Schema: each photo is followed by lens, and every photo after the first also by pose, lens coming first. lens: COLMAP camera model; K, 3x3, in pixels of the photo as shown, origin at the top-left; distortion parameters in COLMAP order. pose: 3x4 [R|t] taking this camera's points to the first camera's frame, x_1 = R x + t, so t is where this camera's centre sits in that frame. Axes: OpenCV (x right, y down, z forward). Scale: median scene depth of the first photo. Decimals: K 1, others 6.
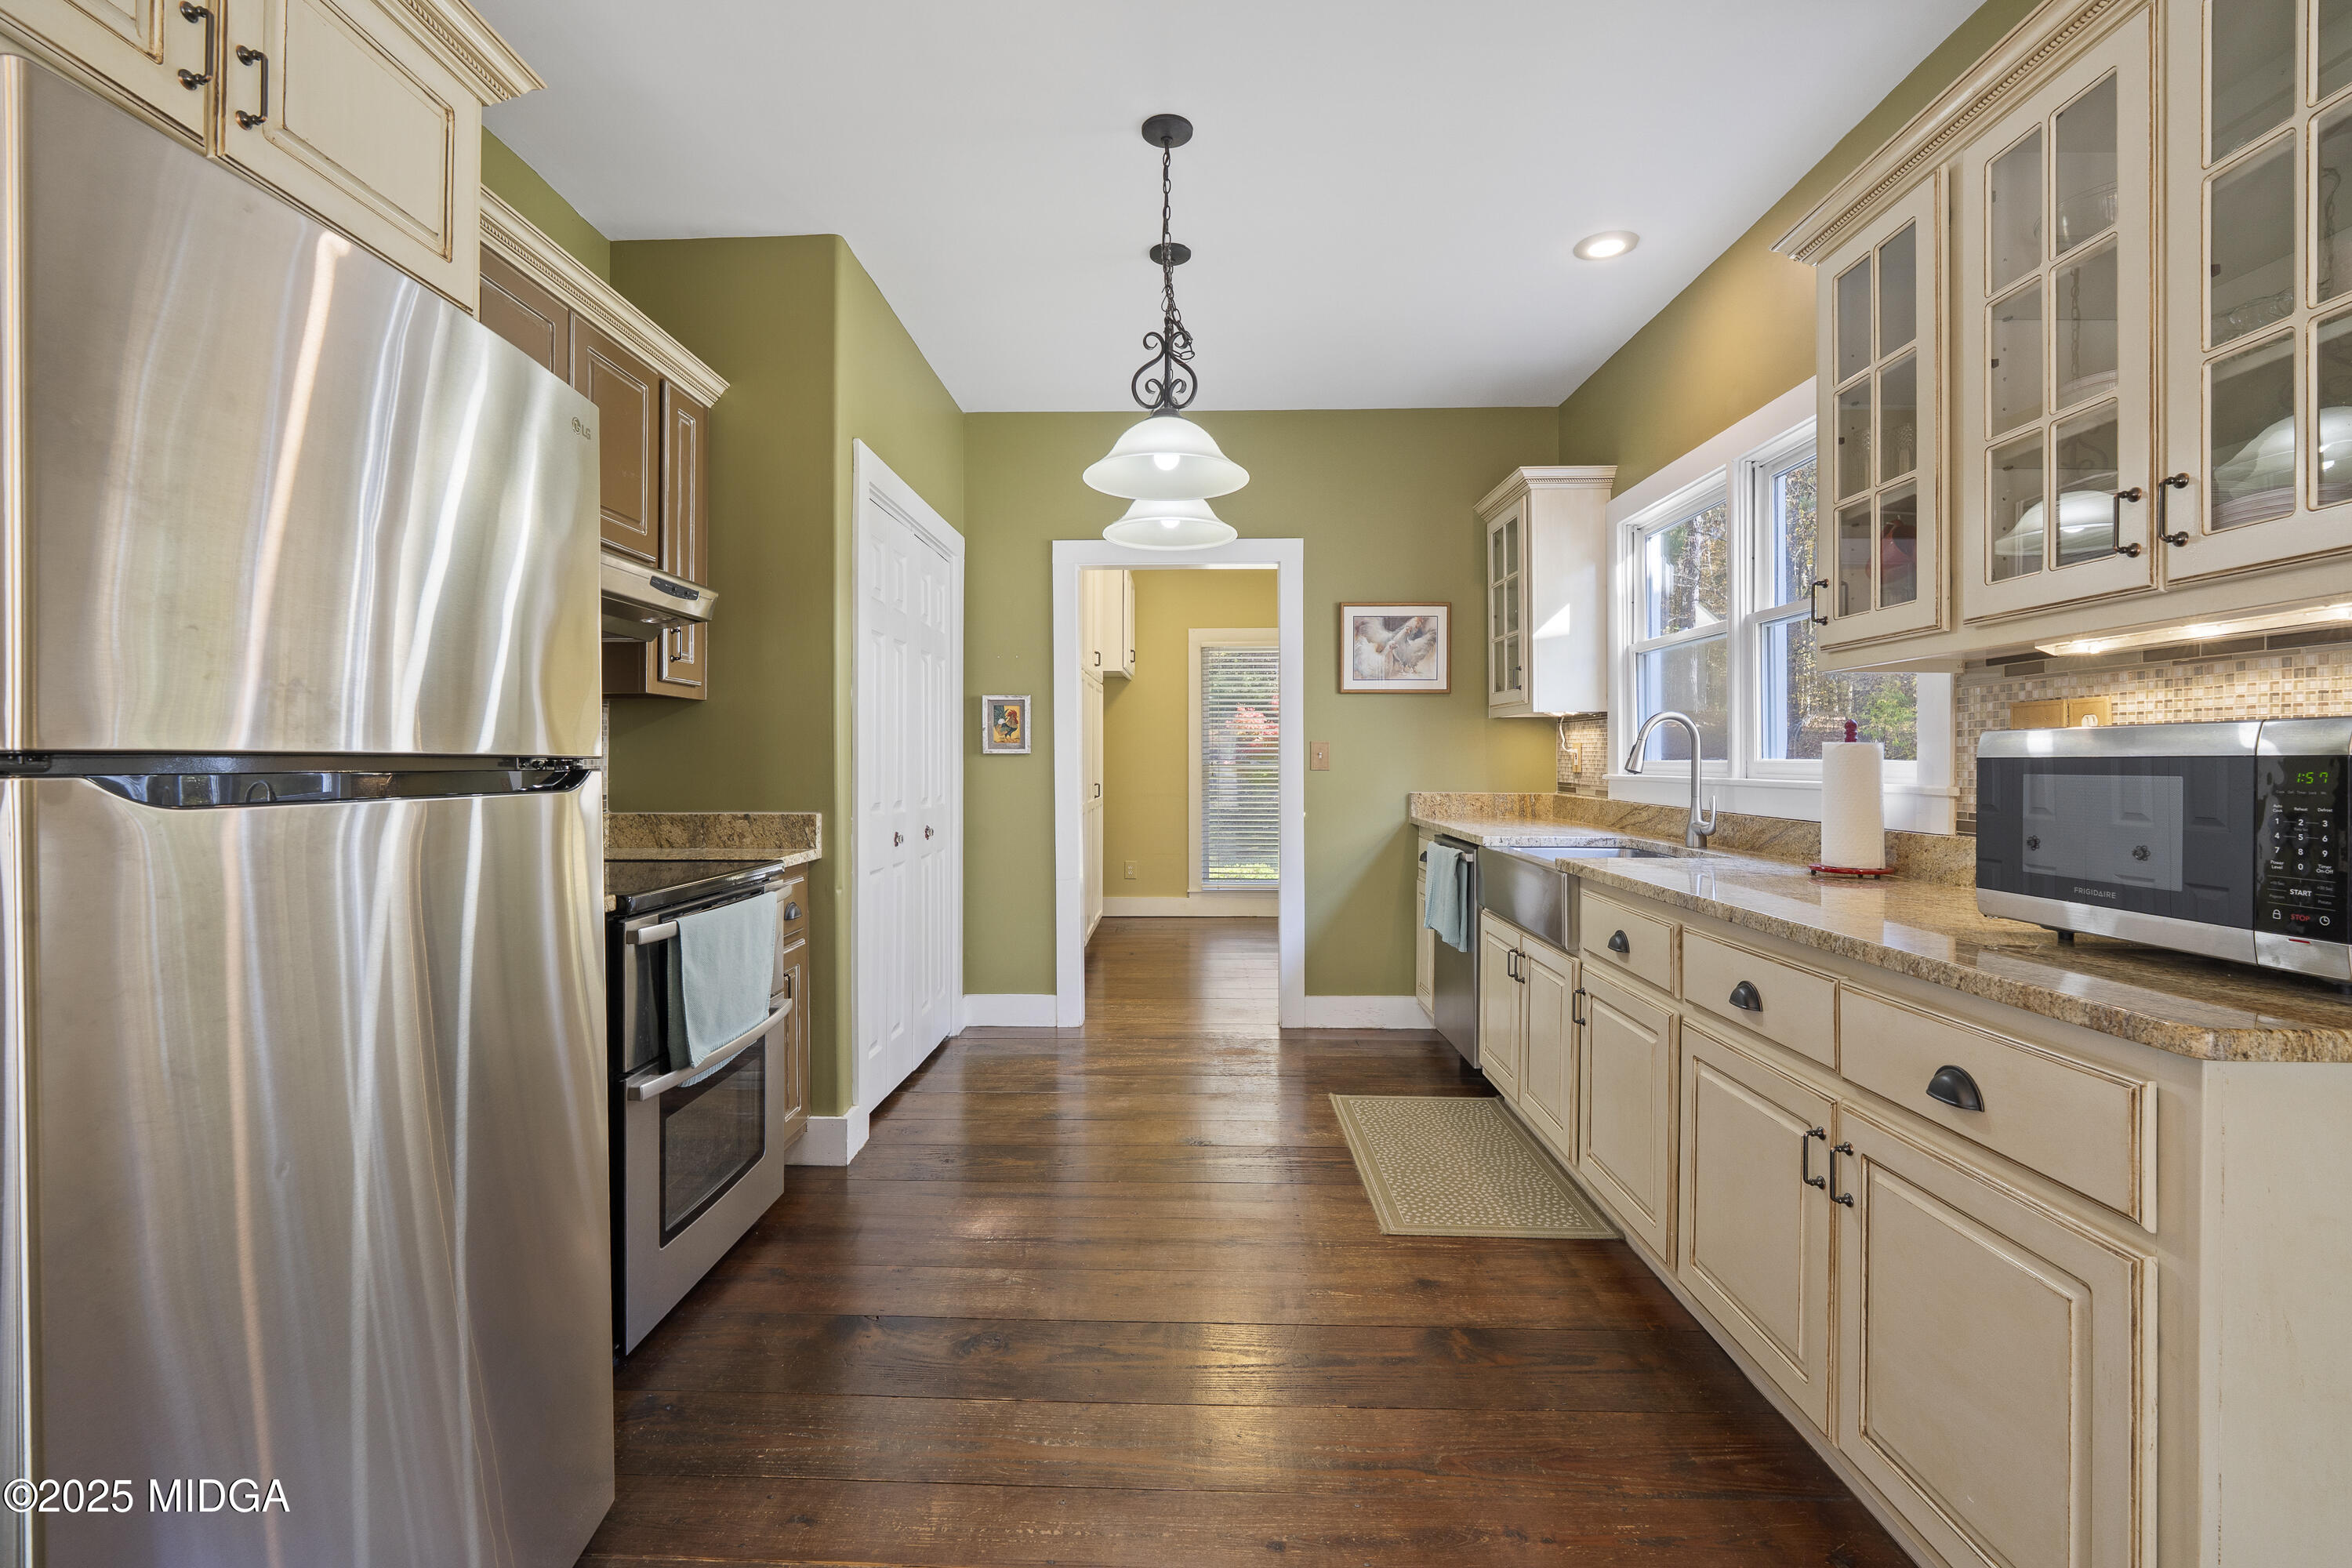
lens RADIAL K [[1043.8, 0, 1173.3], [0, 1043.8, 776.1], [0, 0, 1]] dist [-0.039075, 0.004923]
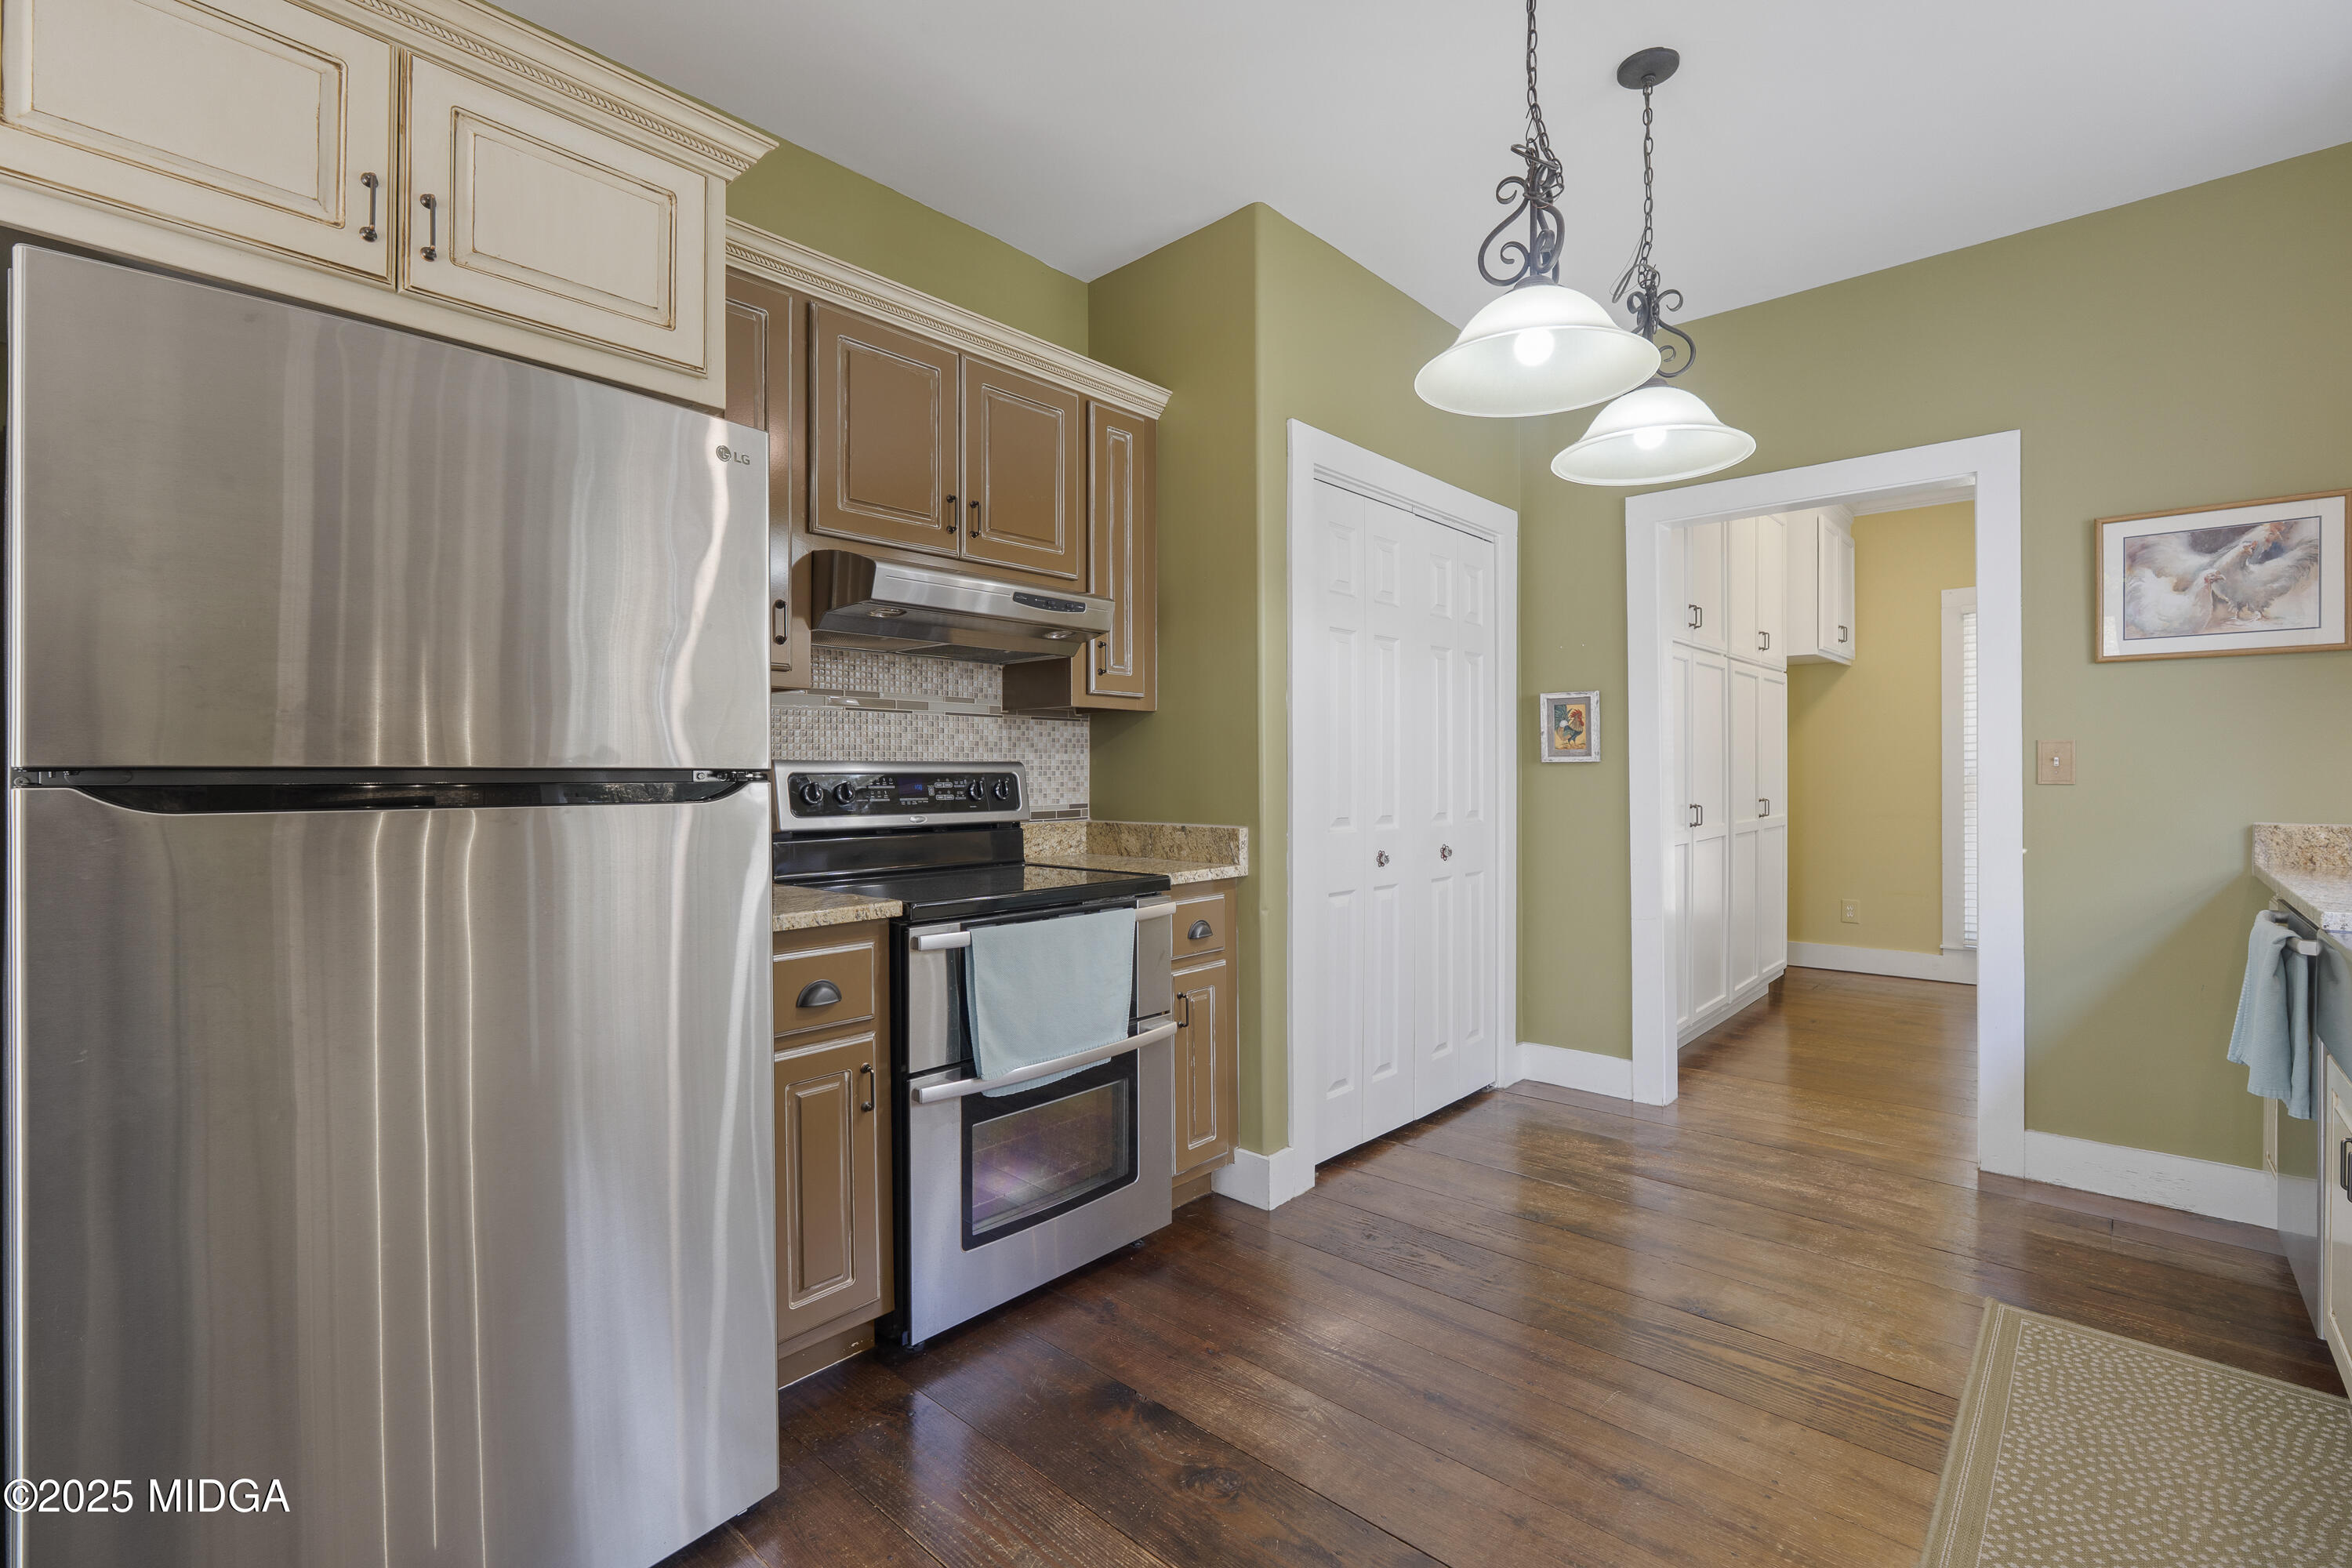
lens RADIAL K [[1043.7, 0, 1176.0], [0, 1043.7, 784.0], [0, 0, 1]] dist [-0.023450, 0.005807]
pose [[0.752497, 0.006019, -0.658568, 0.230127], [-0.007092, 0.999974, 0.001037, -0.003873], [0.658557, 0.003890, 0.752521, 0.249323]]
